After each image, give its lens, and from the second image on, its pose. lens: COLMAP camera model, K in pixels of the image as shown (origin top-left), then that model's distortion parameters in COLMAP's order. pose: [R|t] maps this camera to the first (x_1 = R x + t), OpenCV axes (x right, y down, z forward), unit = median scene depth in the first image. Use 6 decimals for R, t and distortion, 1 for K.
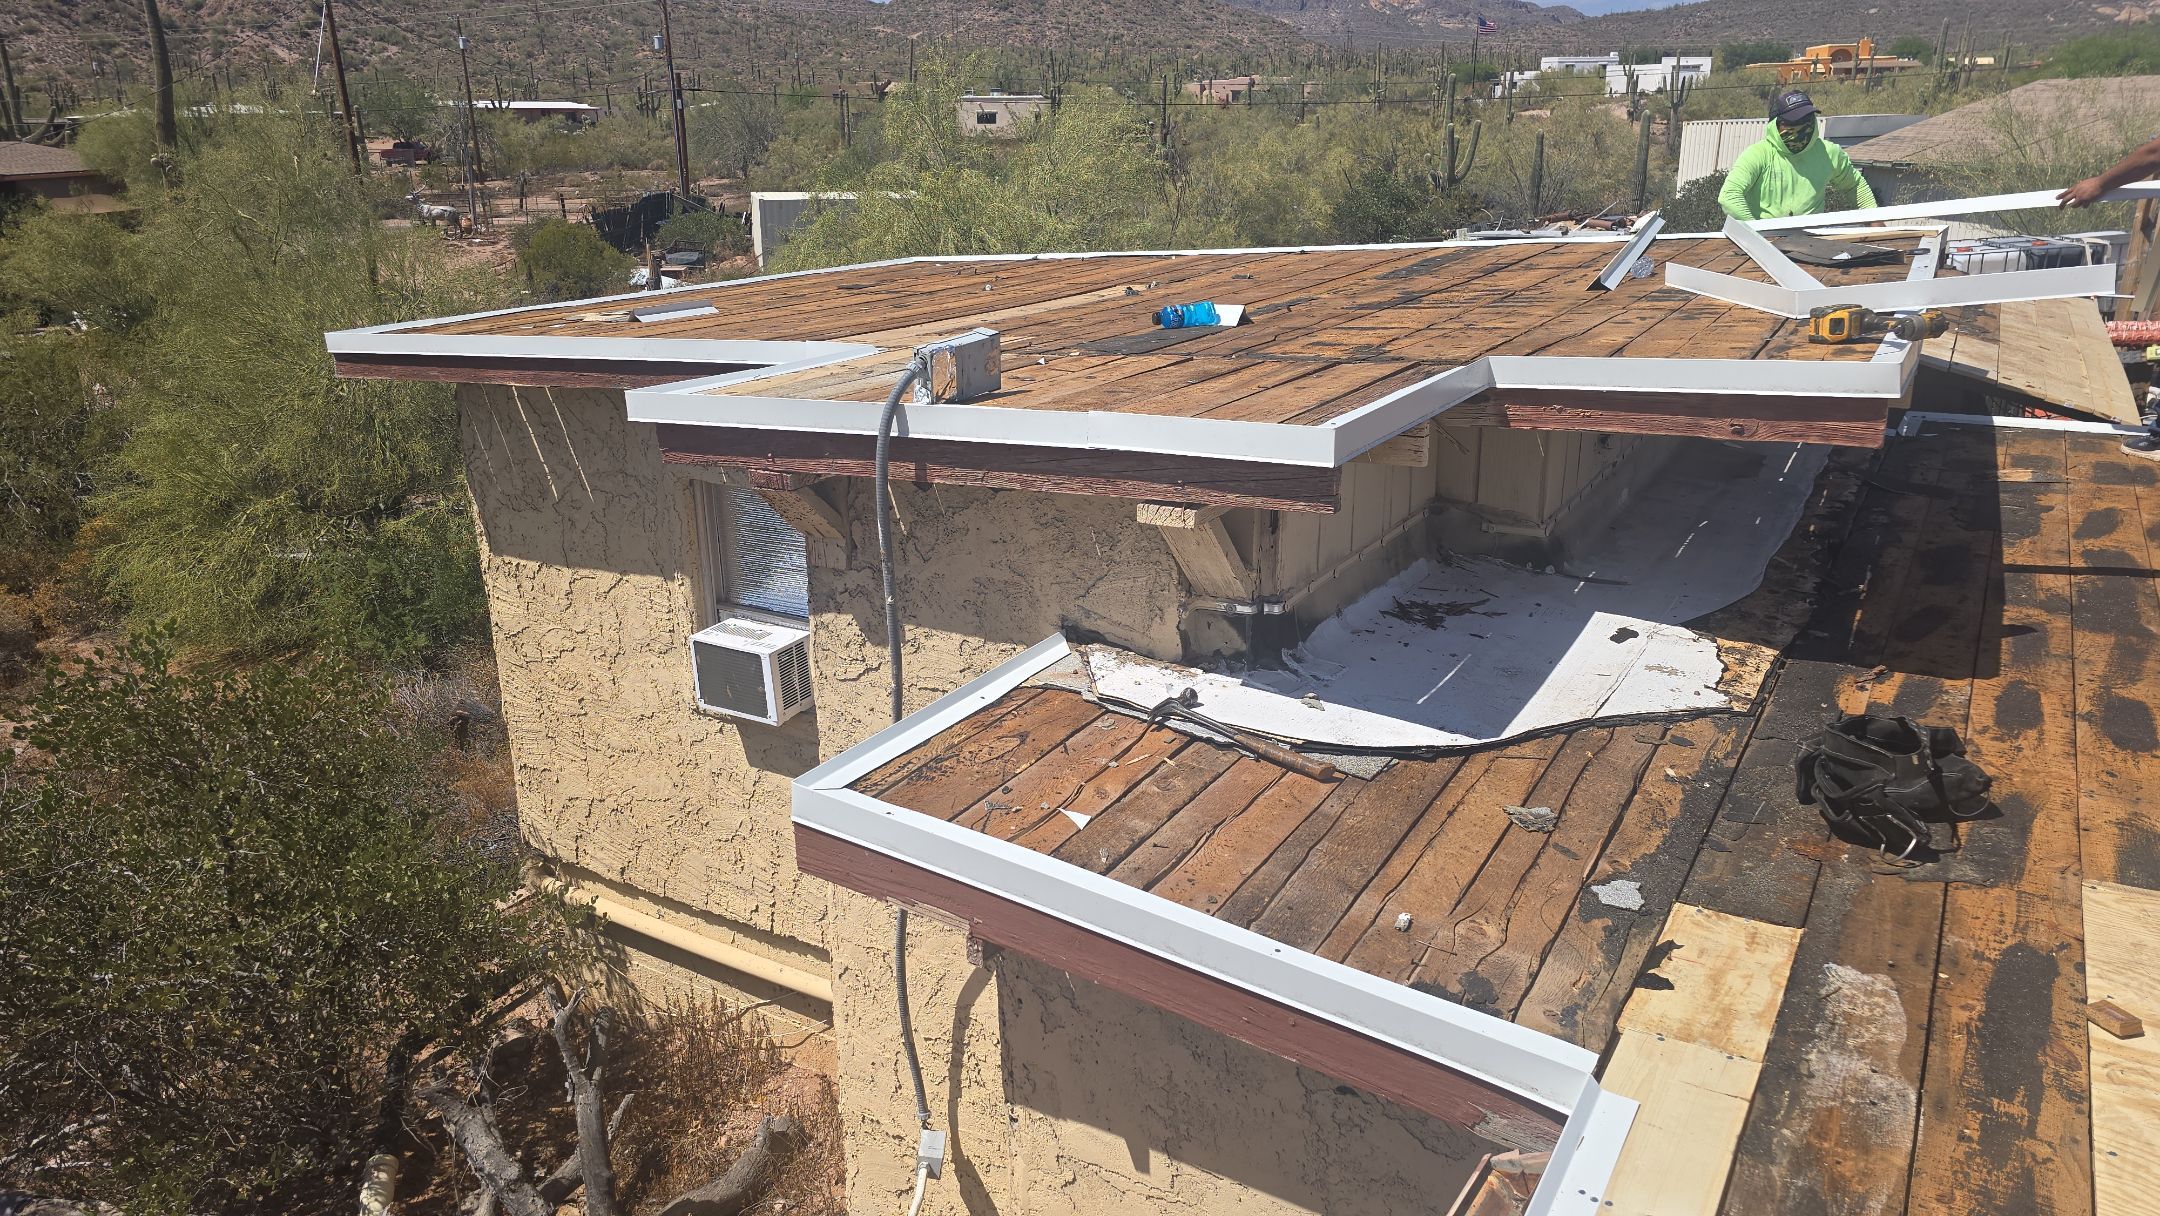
lens RADIAL K [[1452.5, 0, 1065.3], [0, 1452.5, 579.7], [0, 0, 1]] dist [0.061684, -0.058548]
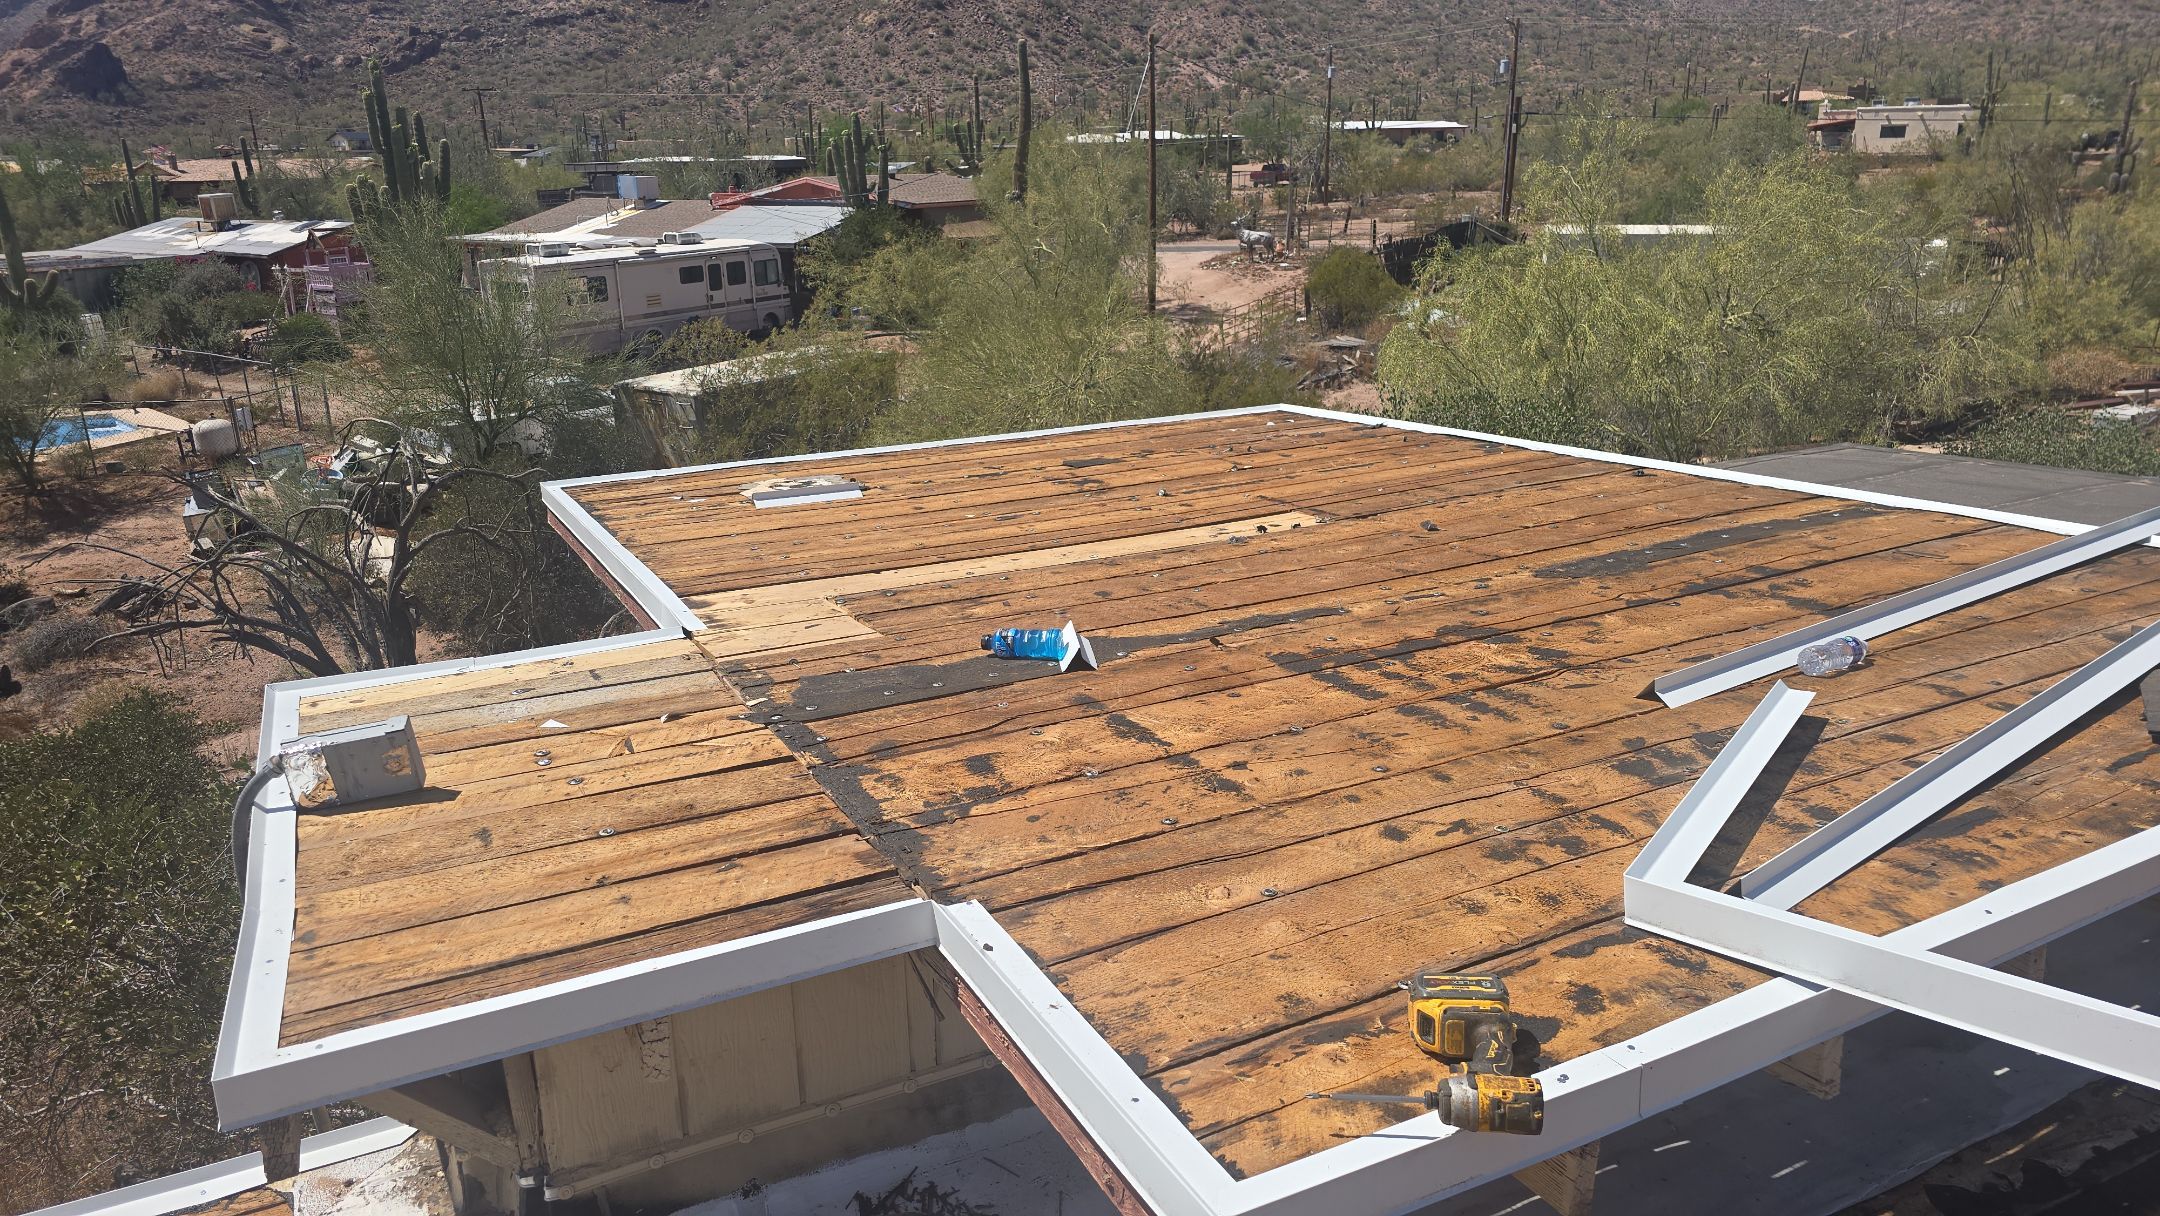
lens RADIAL K [[1430.1, 0, 1077.8], [0, 1430.1, 602.1], [0, 0, 1]] dist [0.070892, -0.067760]
pose [[0.847858, 0.160385, -0.505385, 0.085447], [-0.155071, 0.986486, 0.052907, -0.043289], [0.507040, 0.033513, 0.861271, 0.062144]]
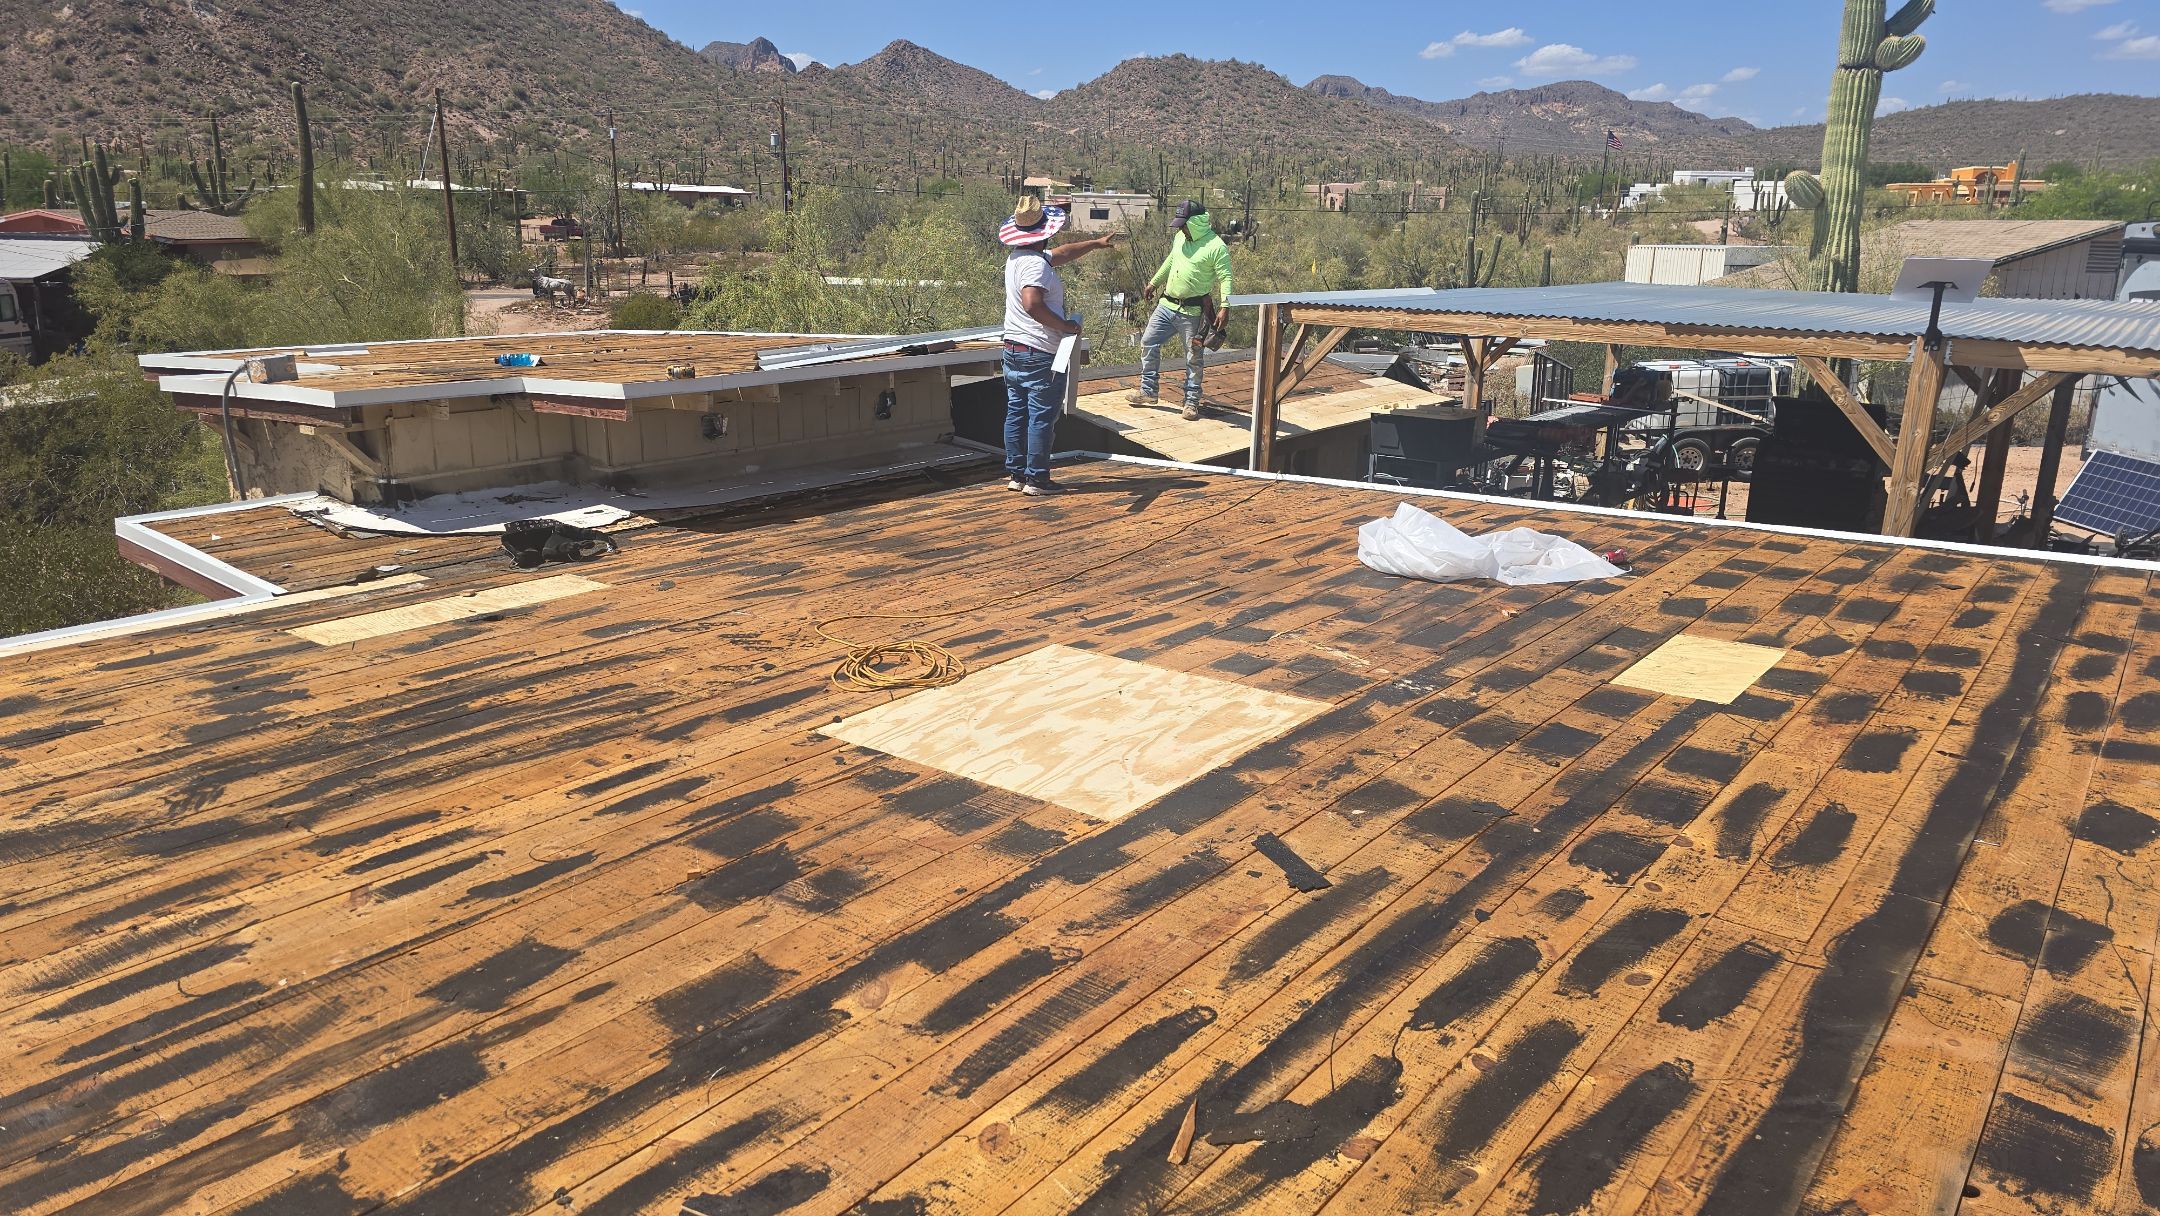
lens RADIAL K [[1442.0, 0, 1066.5], [0, 1442.0, 598.9], [0, 0, 1]] dist [0.067123, -0.061595]
pose [[0.993953, 0.057705, -0.093419, 0.174031], [-0.061799, 0.997224, -0.041537, 0.028693], [0.090763, 0.047059, 0.994760, -0.142162]]
